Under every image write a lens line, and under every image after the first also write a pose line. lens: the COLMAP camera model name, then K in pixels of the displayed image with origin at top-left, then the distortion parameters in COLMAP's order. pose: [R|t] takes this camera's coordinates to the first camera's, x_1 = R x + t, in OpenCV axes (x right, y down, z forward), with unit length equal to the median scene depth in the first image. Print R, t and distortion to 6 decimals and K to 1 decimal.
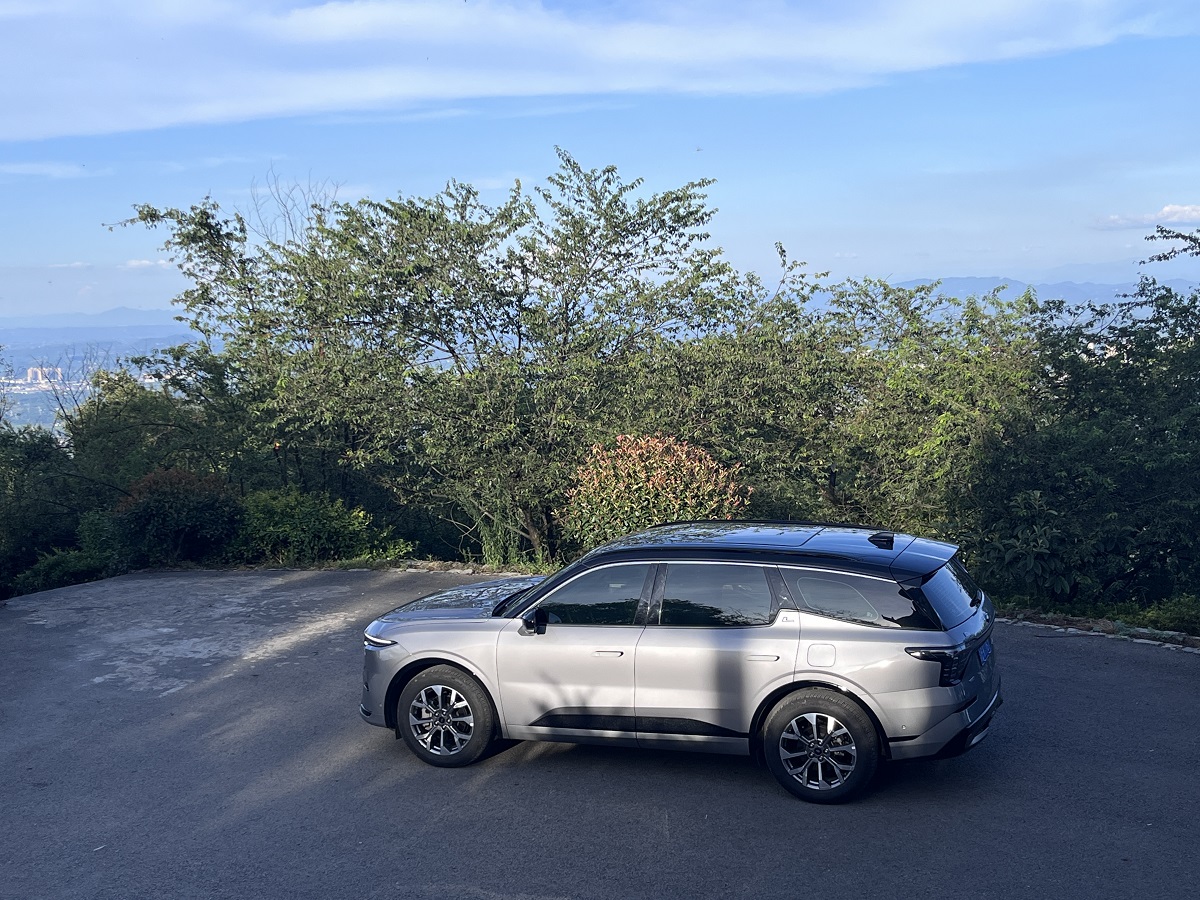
lens RADIAL K [[1522.6, 0, 594.1], [0, 1522.6, 451.2], [0, 0, 1]] dist [0.068846, 0.000000]
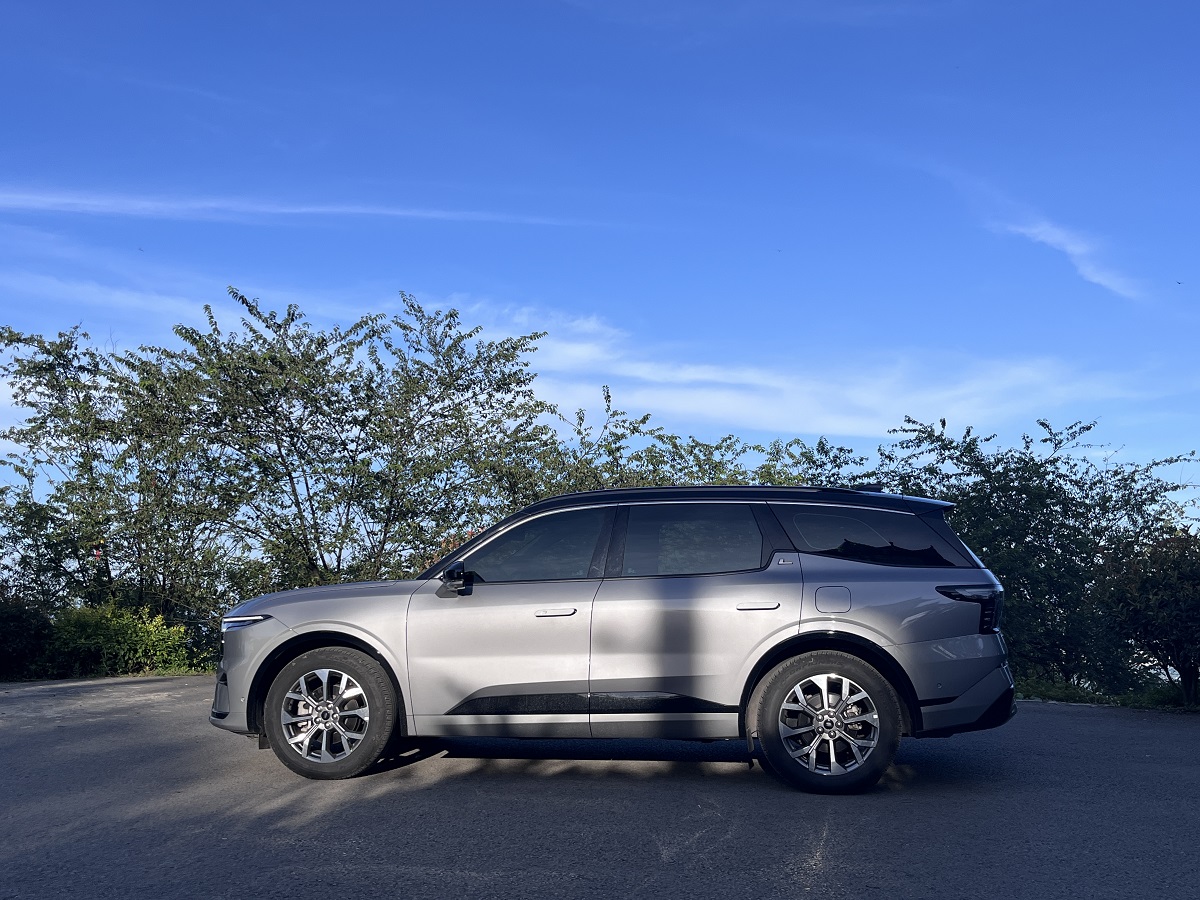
lens RADIAL K [[1184.8, 0, 607.6], [0, 1184.8, 444.0], [0, 0, 1]] dist [0.010720, 0.000000]
pose [[0.977703, 0.055098, 0.202637, -0.090211], [-0.008453, 0.974509, -0.224190, 0.177179], [-0.209824, 0.217478, 0.953246, 0.372225]]
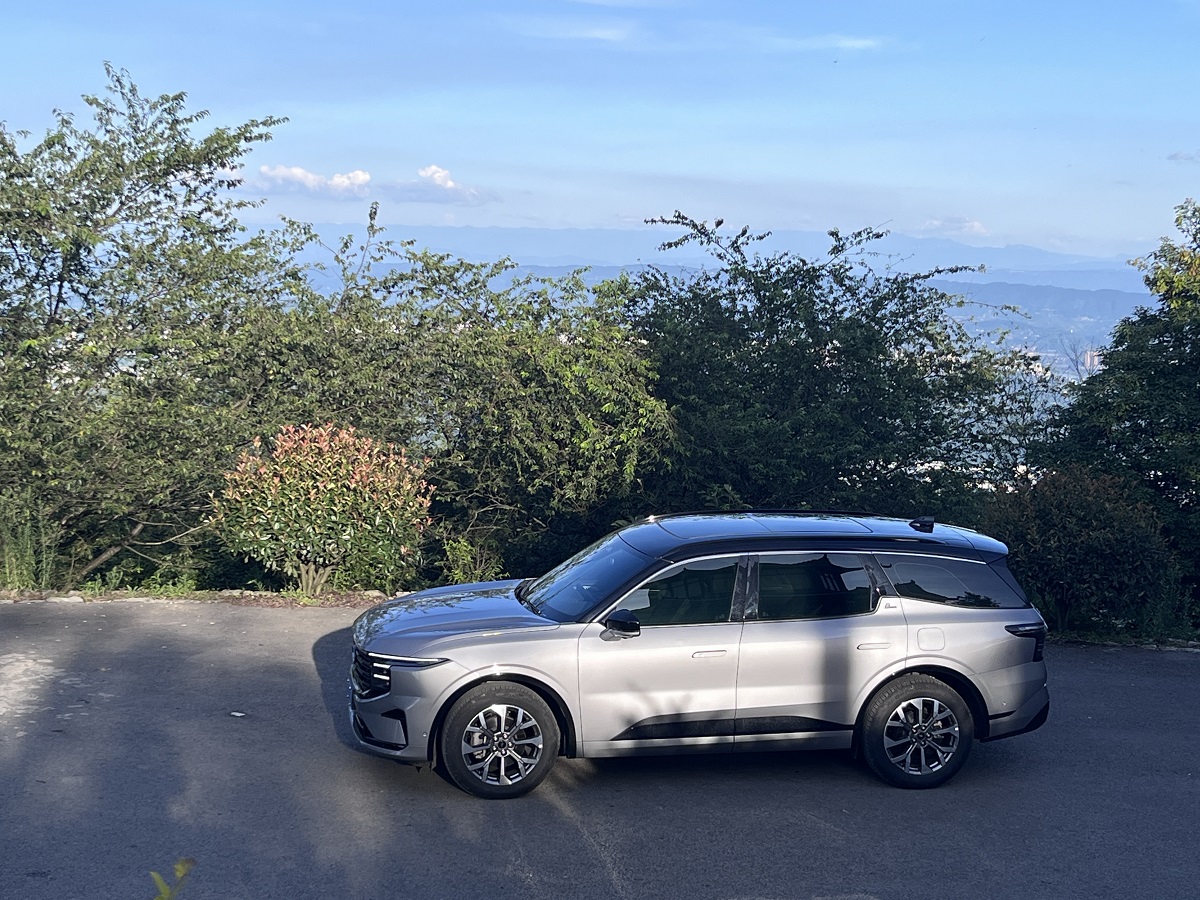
lens RADIAL K [[1875.5, 0, 599.8], [0, 1875.5, 454.1], [0, 0, 1]] dist [0.060254, 0.000000]
pose [[0.847601, -0.002068, 0.530630, -0.625622], [0.001921, 0.999998, 0.000828, 0.009836], [-0.530630, 0.000317, 0.847603, 0.064410]]
